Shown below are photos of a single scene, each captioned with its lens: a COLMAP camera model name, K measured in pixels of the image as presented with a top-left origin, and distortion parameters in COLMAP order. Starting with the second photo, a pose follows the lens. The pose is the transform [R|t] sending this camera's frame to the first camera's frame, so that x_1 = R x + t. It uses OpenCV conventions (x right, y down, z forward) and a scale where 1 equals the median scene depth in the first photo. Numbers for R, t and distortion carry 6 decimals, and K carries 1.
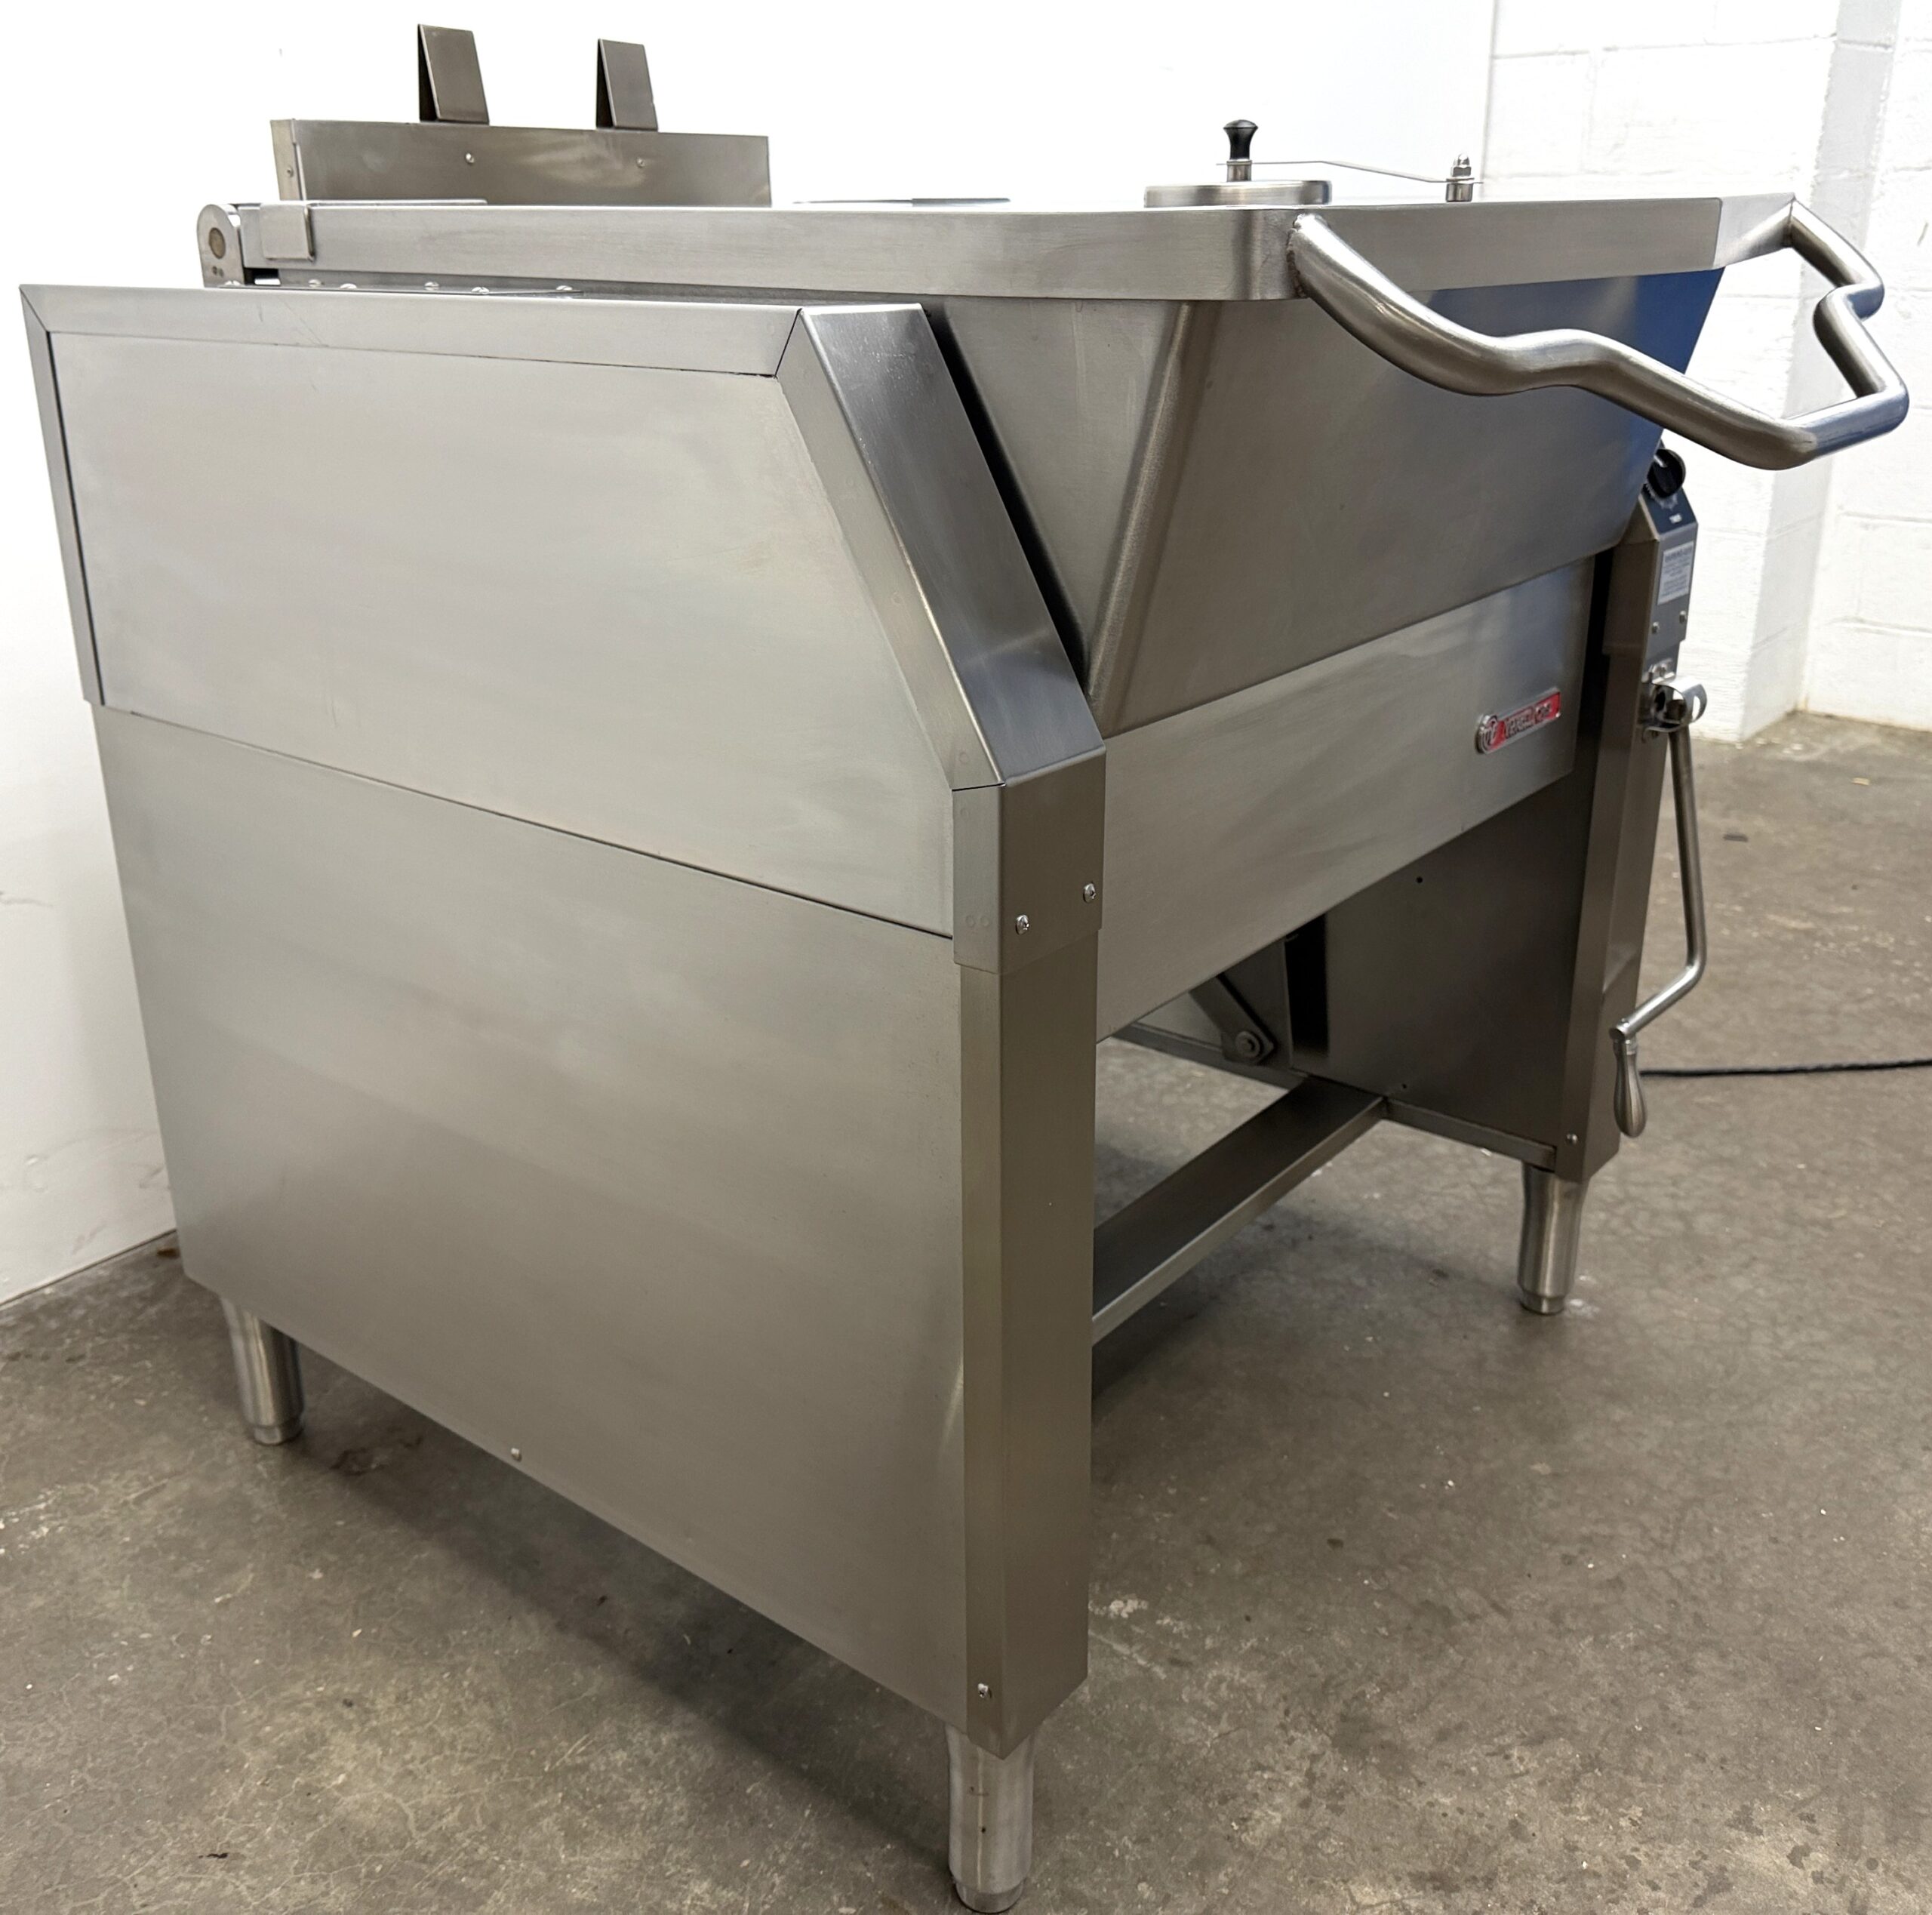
lens RADIAL K [[1911.2, 0, 945.5], [0, 1911.2, 932.9], [0, 0, 1]] dist [0.004672, 0.000000]
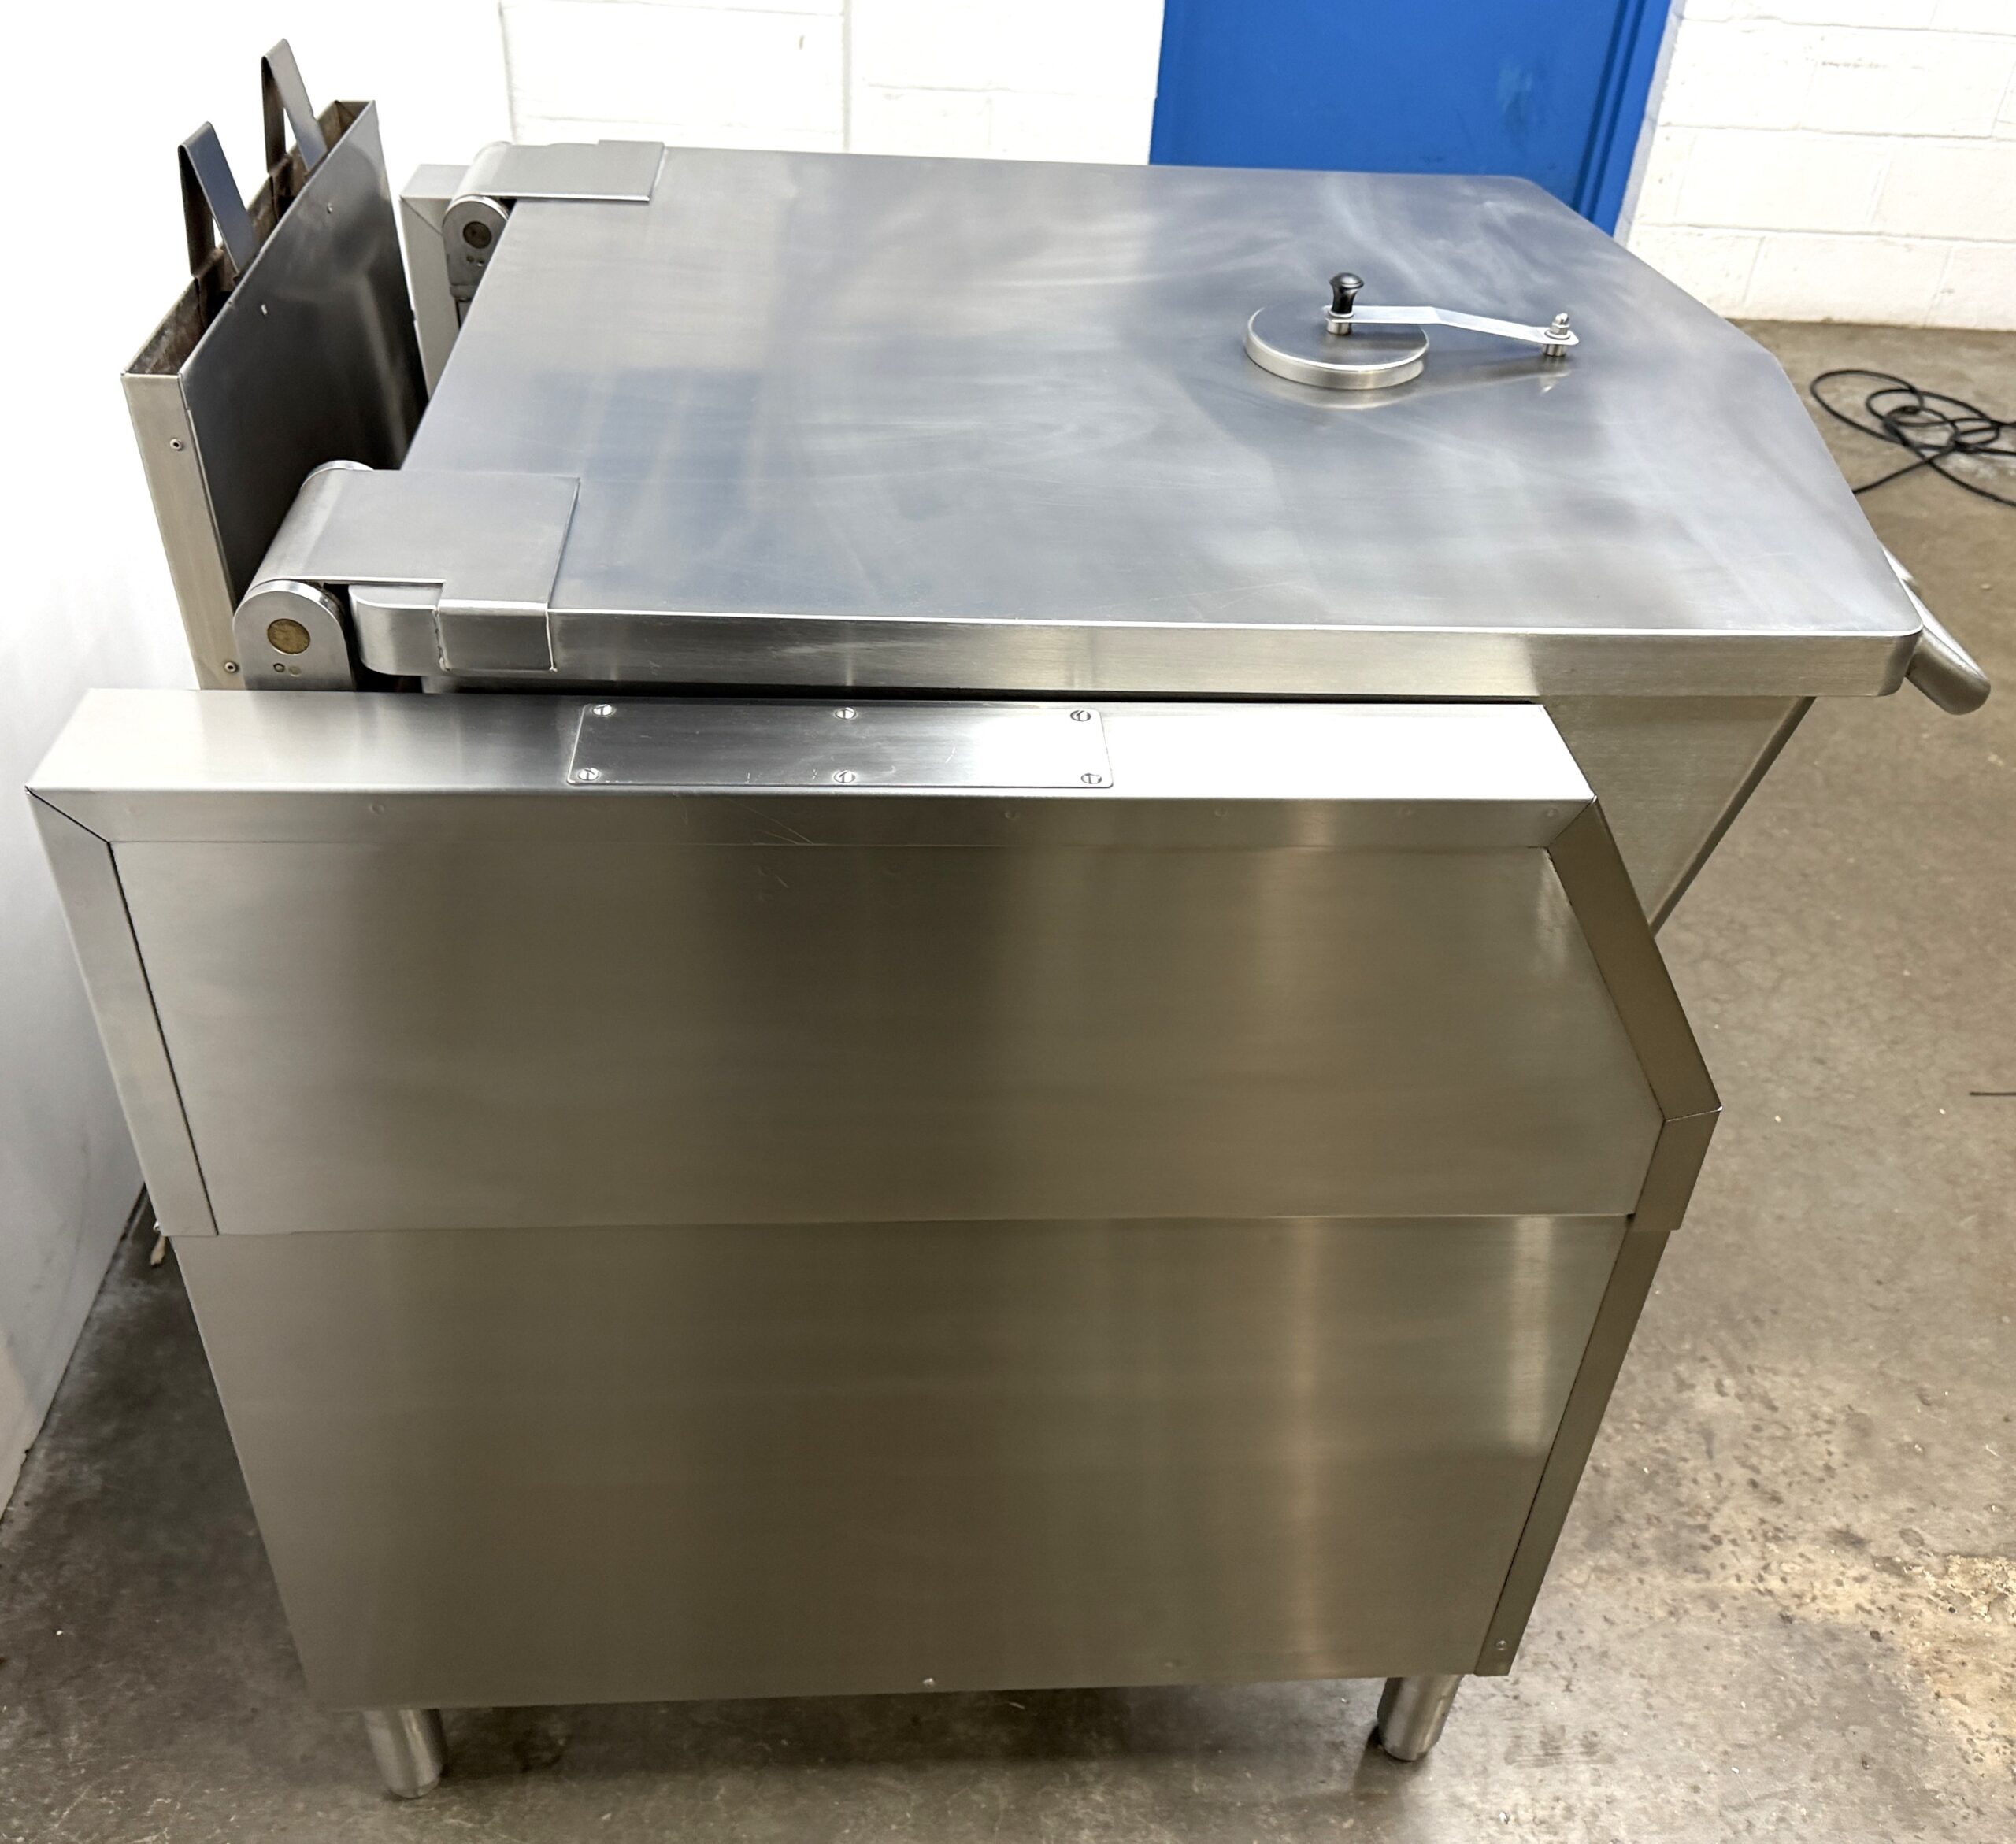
lens RADIAL K [[1933.0, 0, 1005.5], [0, 1933.0, 897.4], [0, 0, 1]] dist [-0.001281, 0.000000]
pose [[0.734268, -0.373604, 0.566808, -0.616760], [0.185667, 0.913626, 0.361684, -0.474201], [-0.652977, -0.160335, 0.740212, 0.266370]]
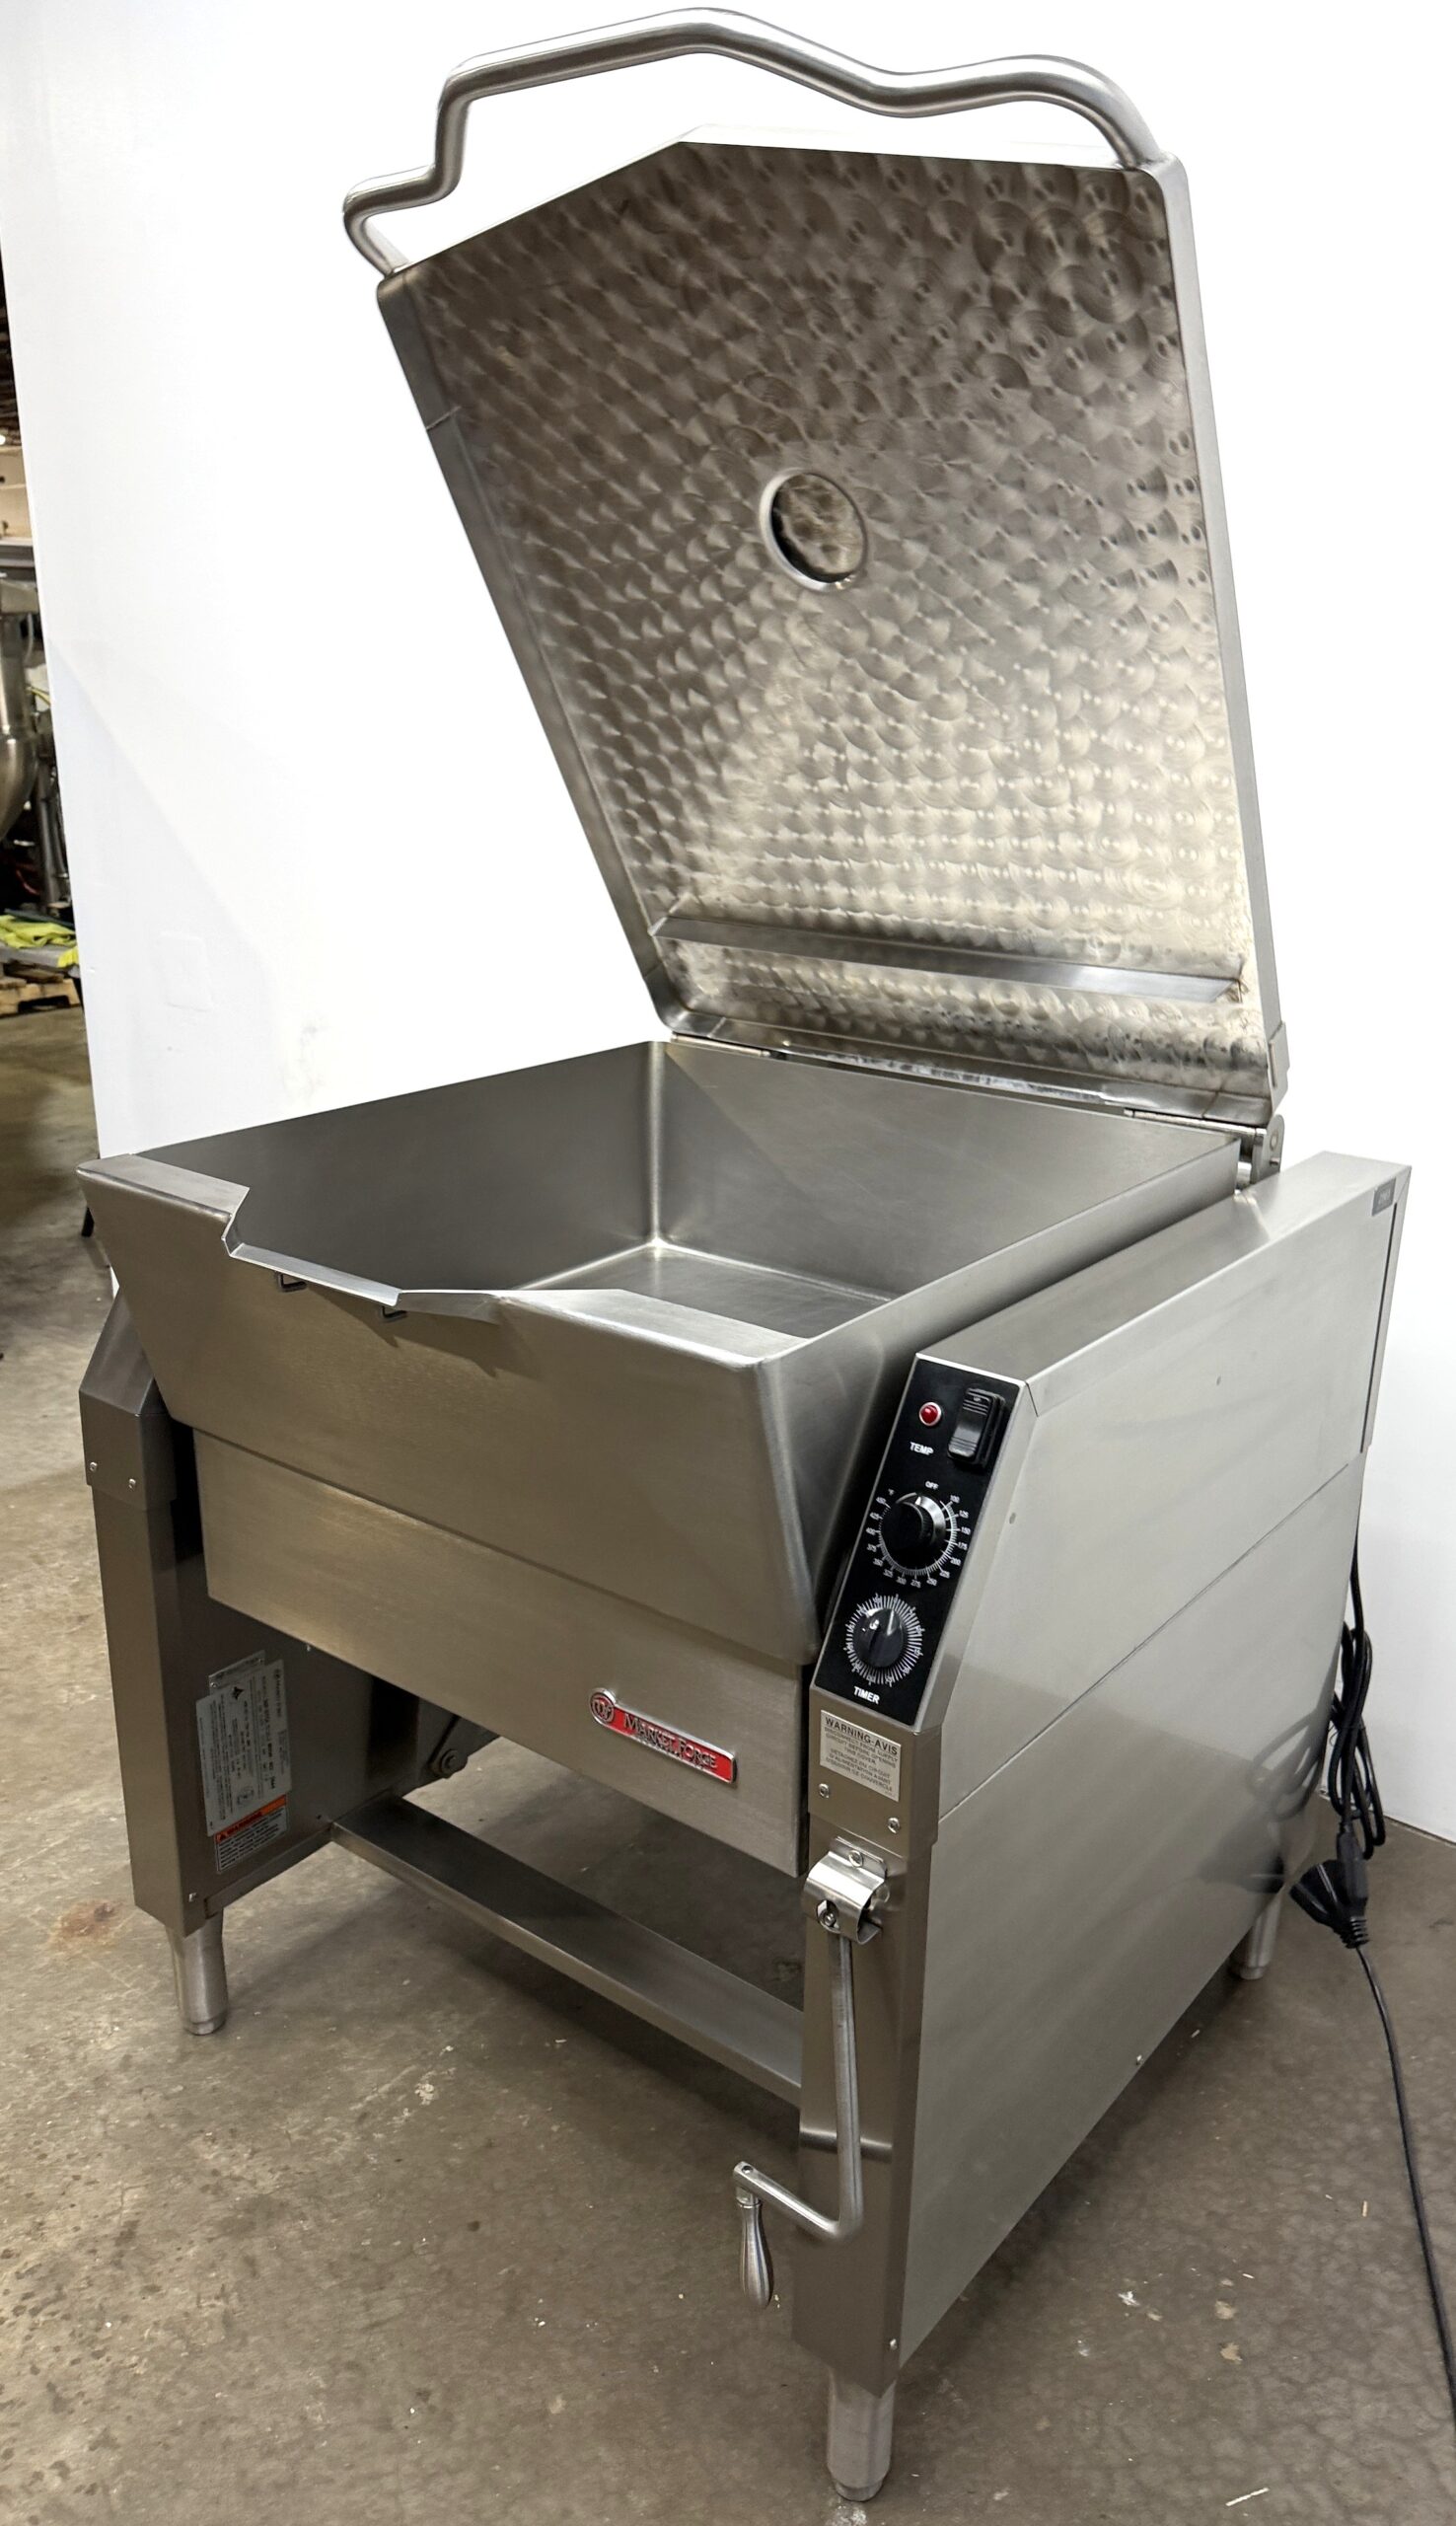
lens RADIAL K [[1816.5, 0, 759.8], [0, 1816.5, 1274.9], [0, 0, 1]] dist [-0.001842, 0.004720]
pose [[0.029592, 0.327287, -0.944461, 1.194963], [-0.367717, 0.882179, 0.294183, -0.664634], [0.929467, 0.338589, 0.146455, 0.878058]]
